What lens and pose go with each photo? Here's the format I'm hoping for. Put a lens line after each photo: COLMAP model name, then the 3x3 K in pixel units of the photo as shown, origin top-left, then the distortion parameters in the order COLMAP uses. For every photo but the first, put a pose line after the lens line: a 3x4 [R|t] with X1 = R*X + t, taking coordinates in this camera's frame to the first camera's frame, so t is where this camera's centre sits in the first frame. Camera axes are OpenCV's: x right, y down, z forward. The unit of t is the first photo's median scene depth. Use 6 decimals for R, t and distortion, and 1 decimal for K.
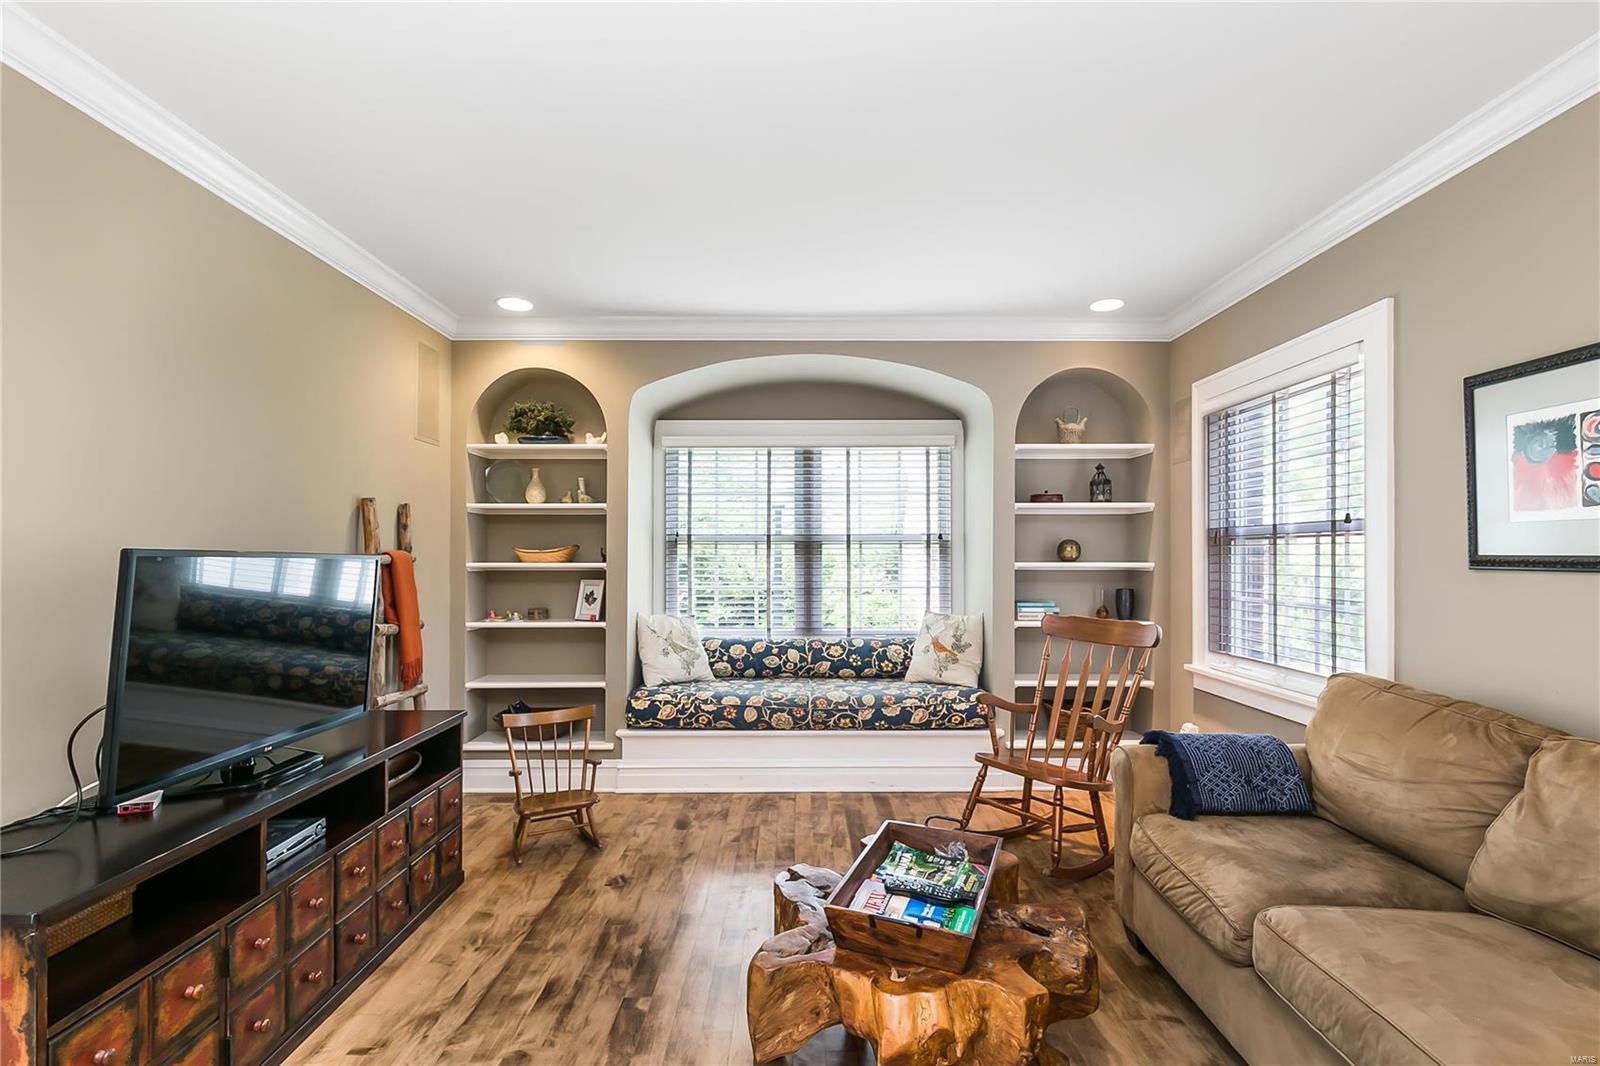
lens RADIAL K [[727.1, 0, 796.8], [0, 727.1, 542.4], [0, 0, 1]] dist [0.002615, -0.004586]
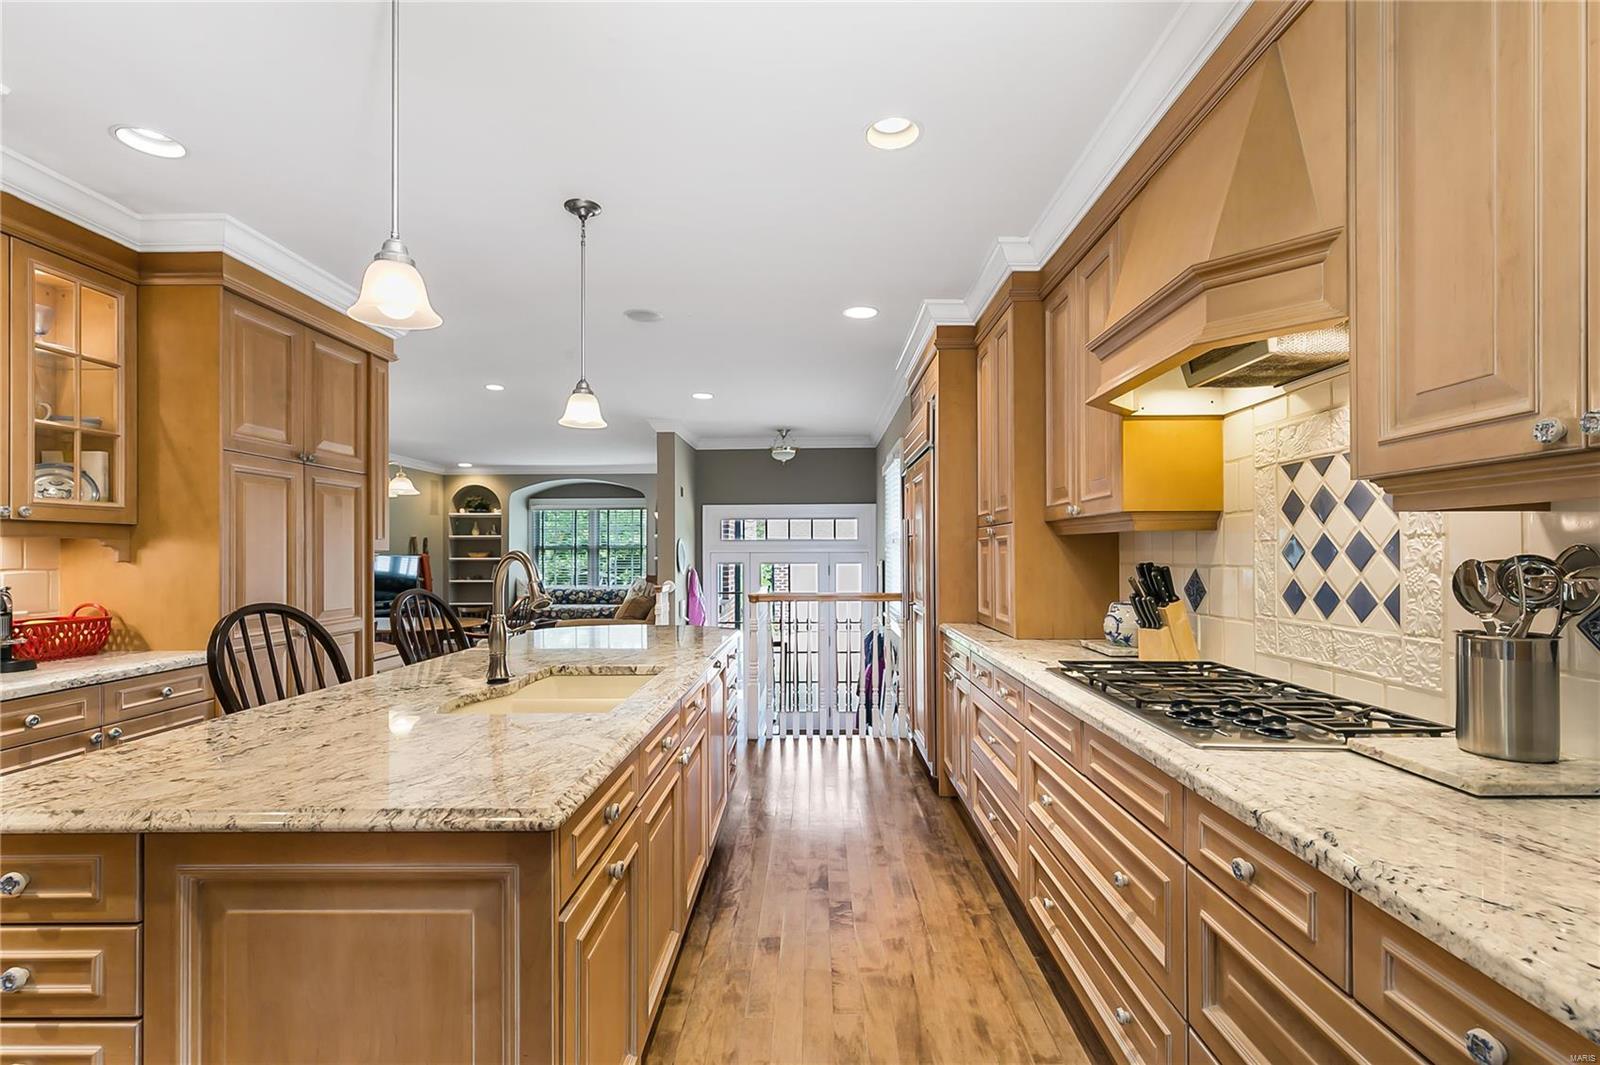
lens RADIAL K [[727.1, 0, 805.6], [0, 727.1, 545.8], [0, 0, 1]] dist [0.002615, -0.004586]
pose [[0.999891, -0.003001, -0.014485, 0.874375], [0.003157, 0.999937, 0.010804, -0.040811], [0.014452, -0.010849, 0.999837, -1.616967]]
